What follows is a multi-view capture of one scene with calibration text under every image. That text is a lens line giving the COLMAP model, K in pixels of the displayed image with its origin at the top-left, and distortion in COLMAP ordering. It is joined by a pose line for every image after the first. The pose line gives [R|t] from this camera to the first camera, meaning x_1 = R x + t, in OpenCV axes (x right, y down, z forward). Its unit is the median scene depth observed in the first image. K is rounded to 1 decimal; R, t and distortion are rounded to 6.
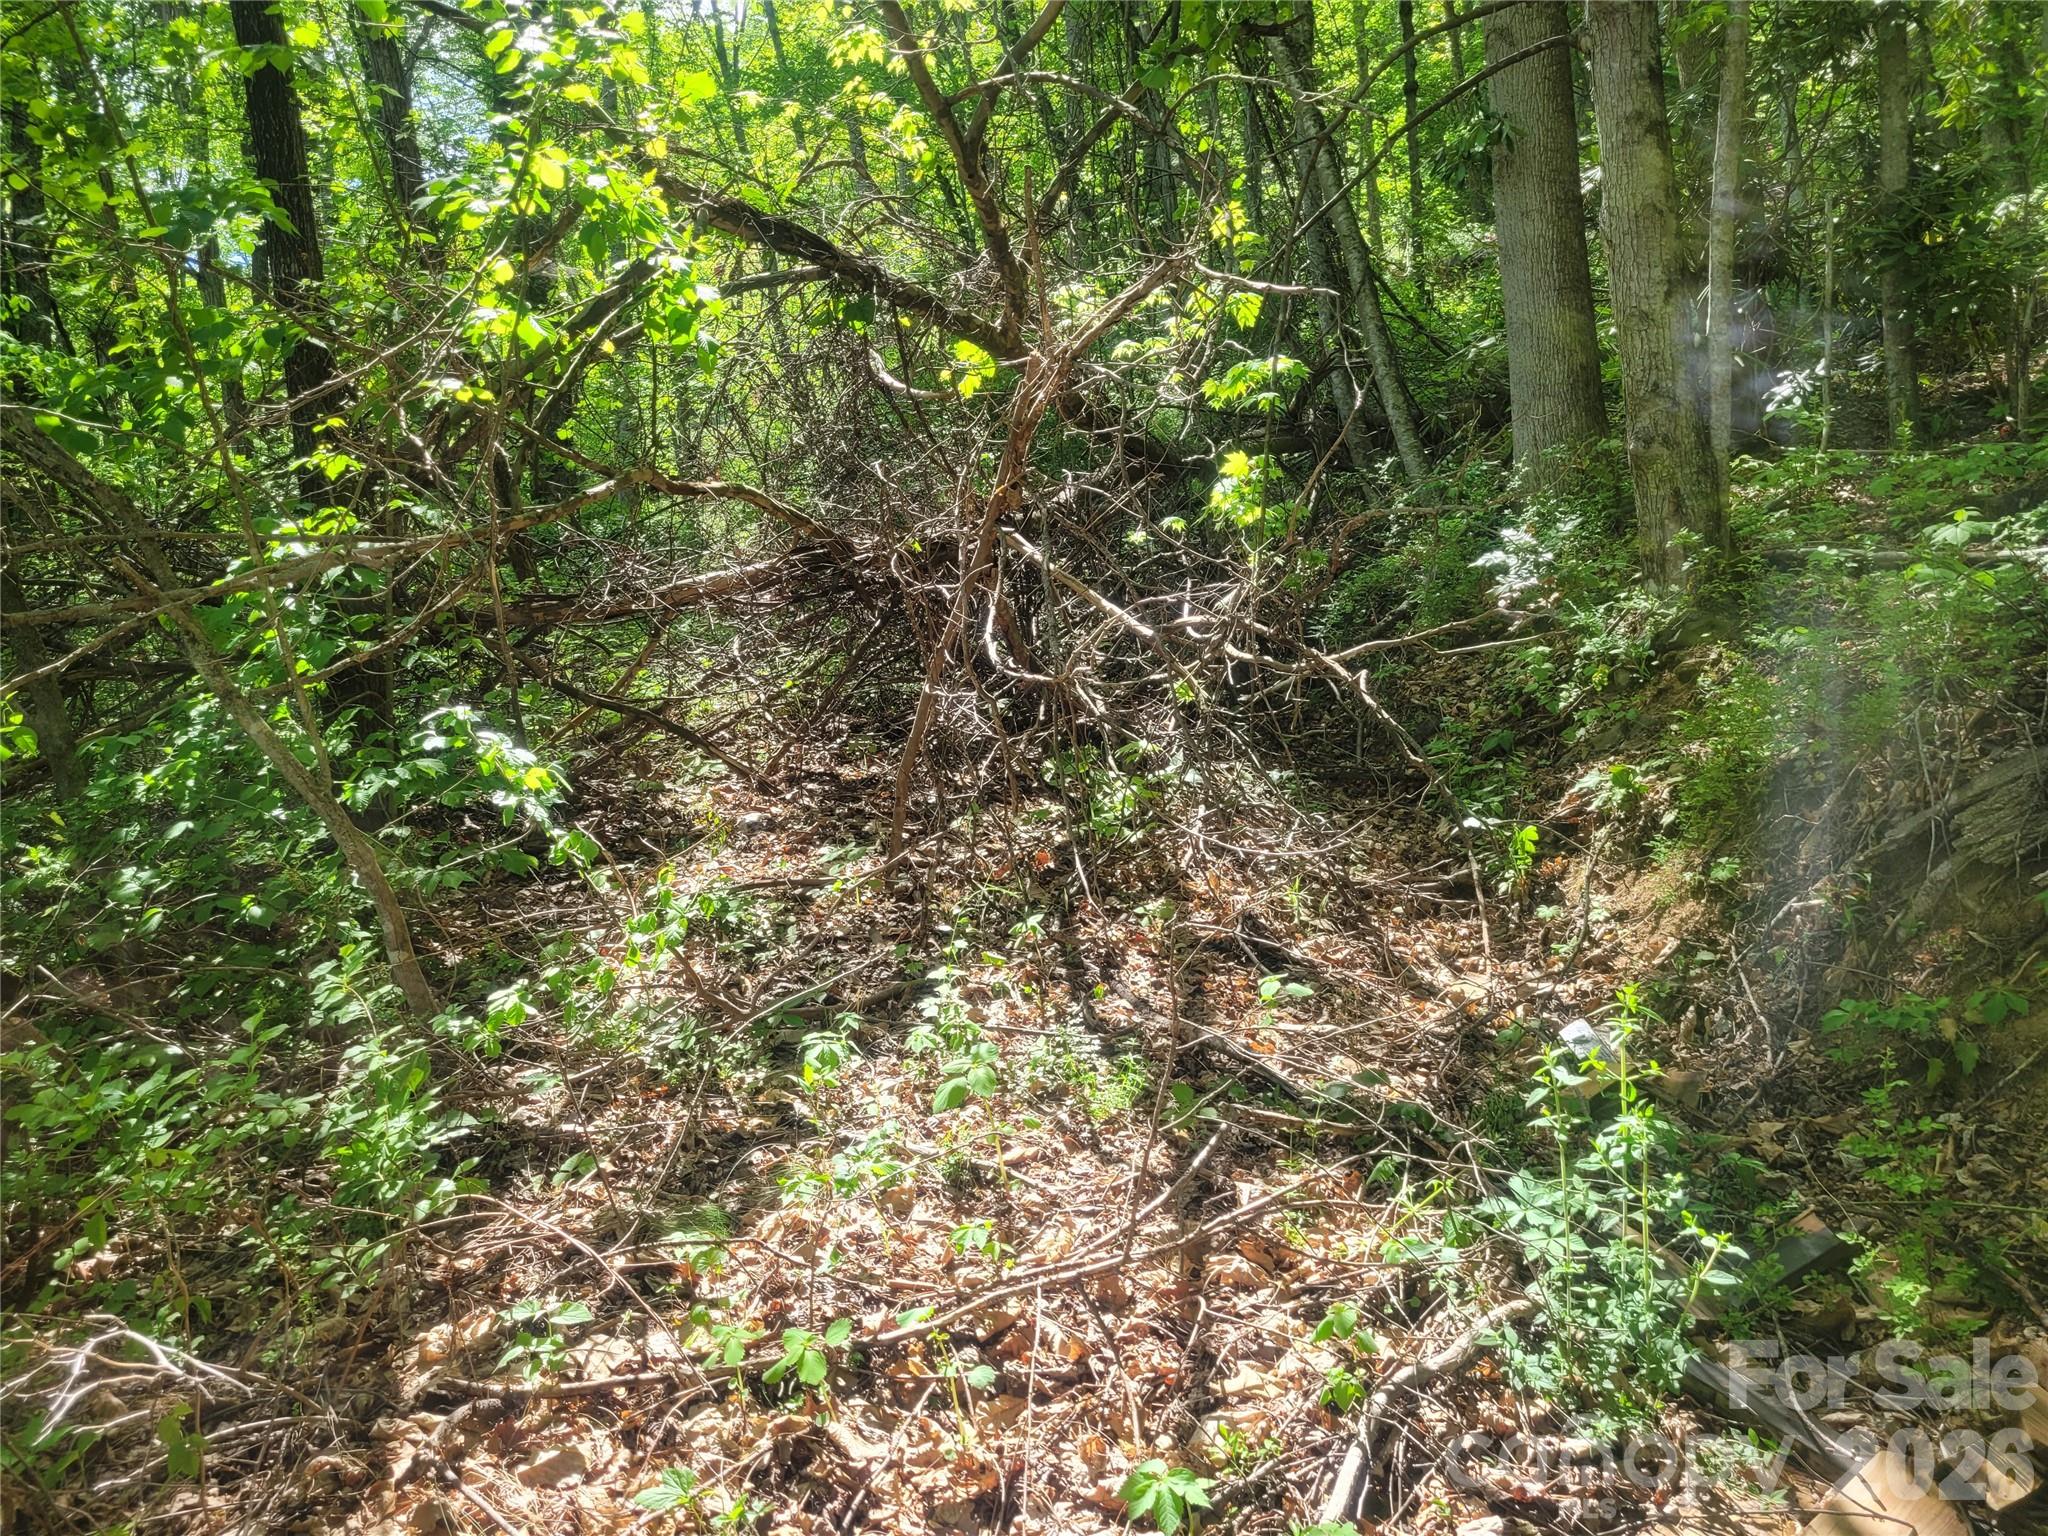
lens RADIAL K [[1569.4, 0, 1023.4], [0, 1569.4, 760.8], [0, 0, 1]] dist [0.007145, 0.001220]
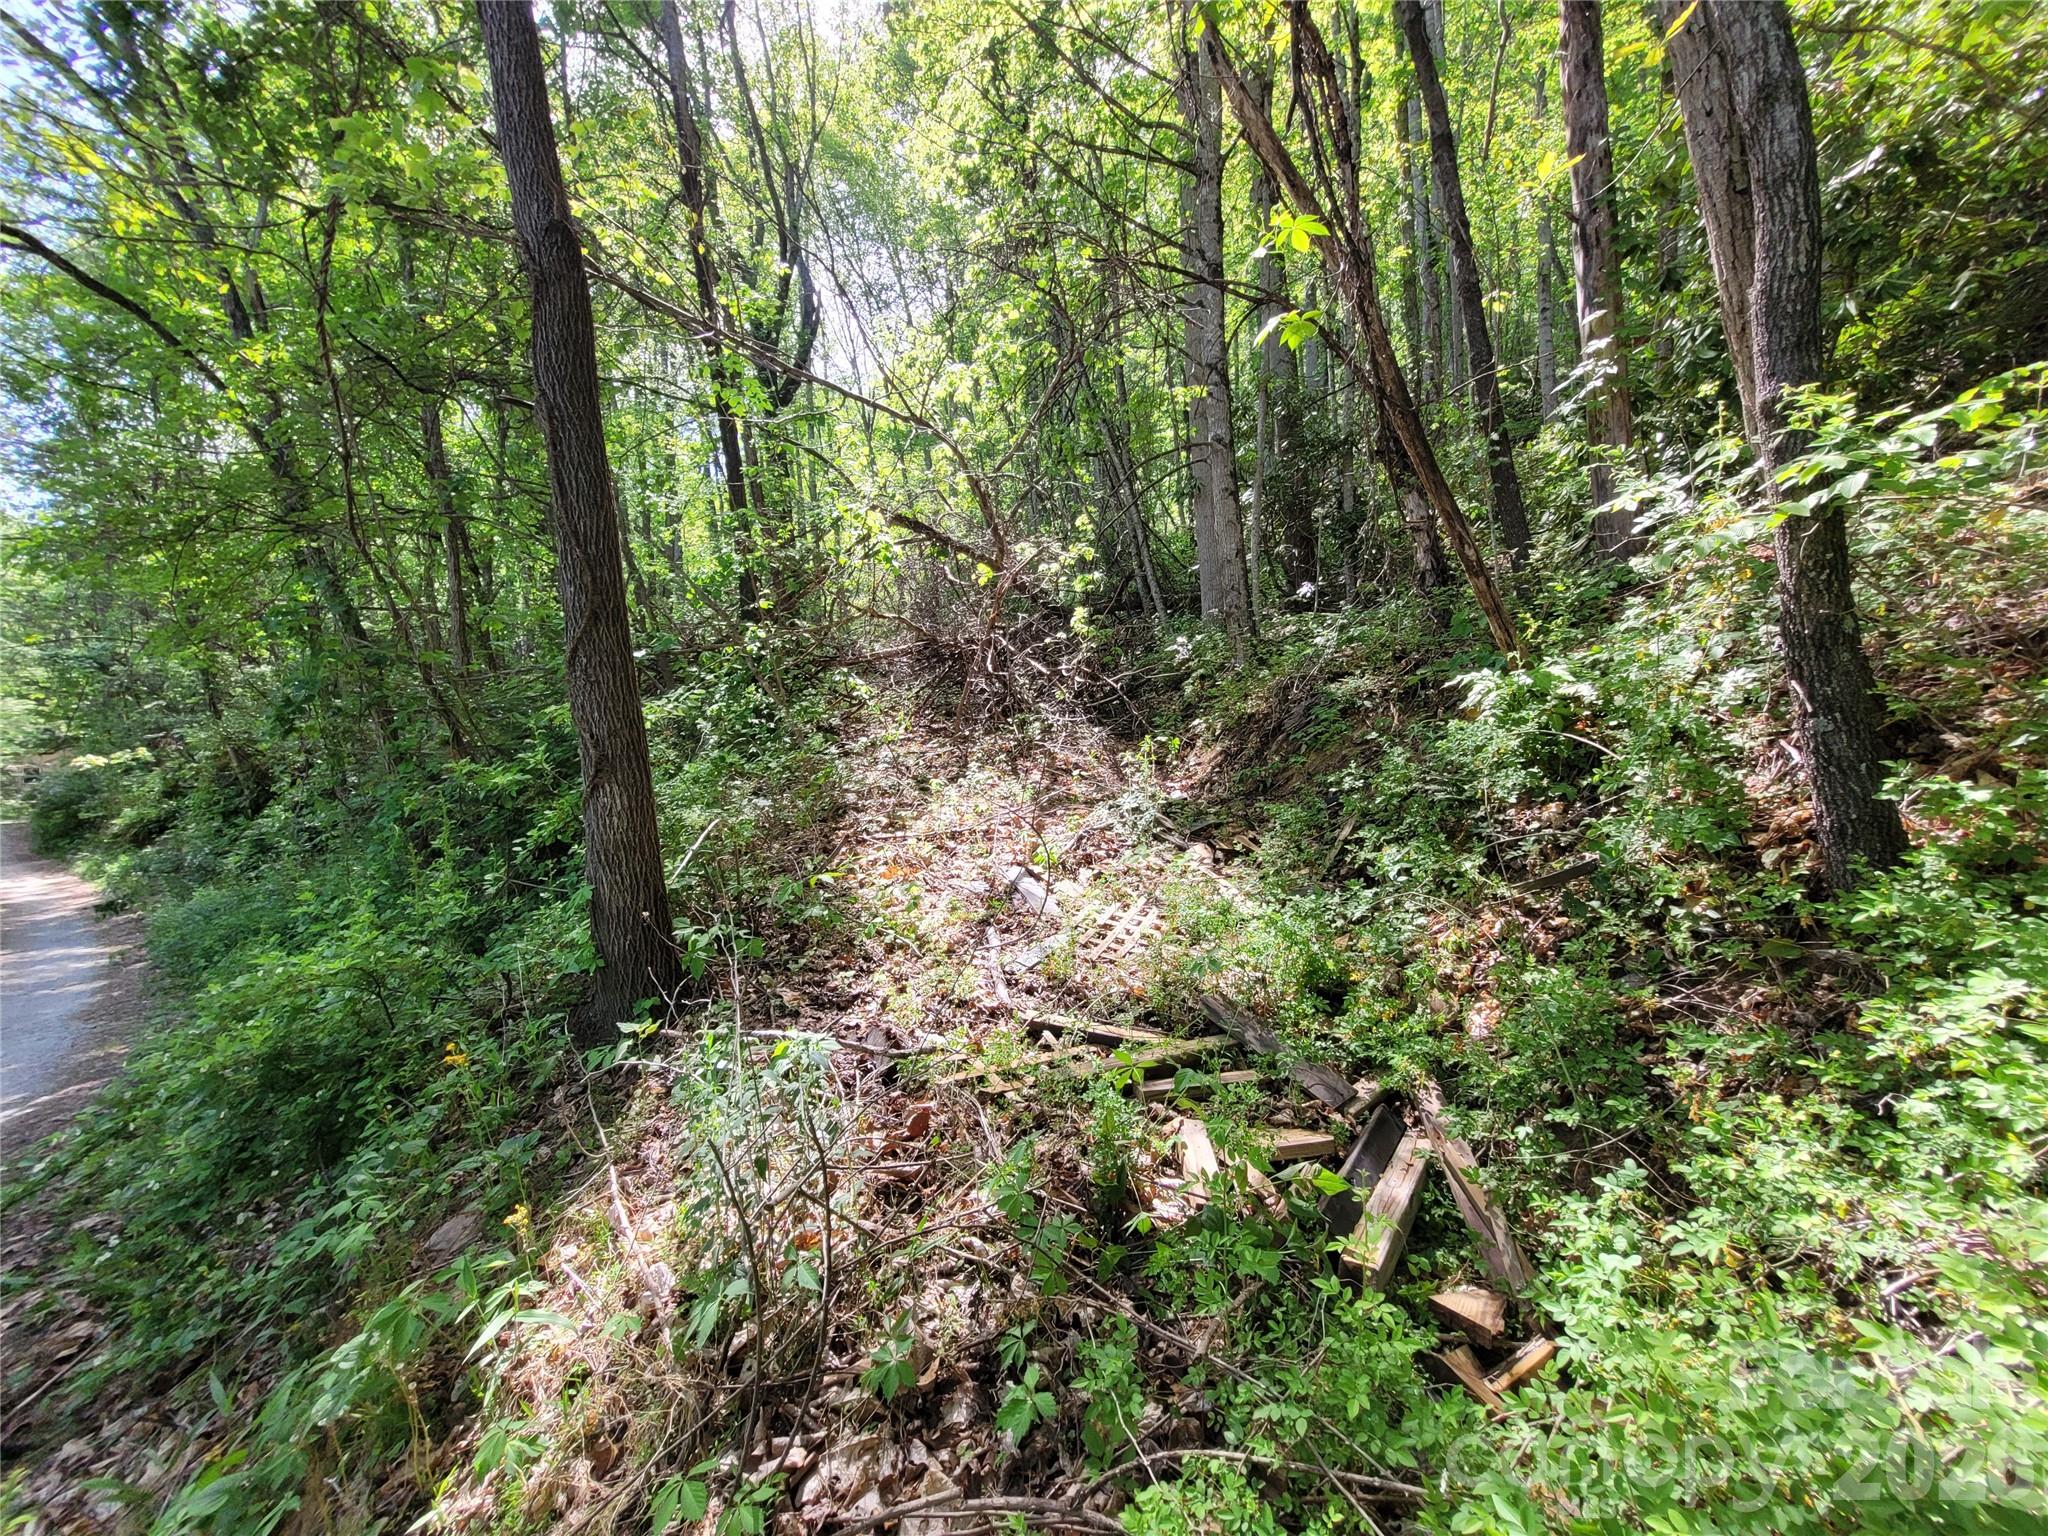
lens RADIAL K [[821.3, 0, 1023.6], [0, 821.3, 780.3], [0, 0, 1]] dist [-0.002065, 0.000415]
pose [[0.999671, 0.015128, 0.020696, 0.011447], [-0.015156, 0.999884, 0.001157, 0.102790], [-0.020677, -0.001471, 0.999785, -0.416893]]
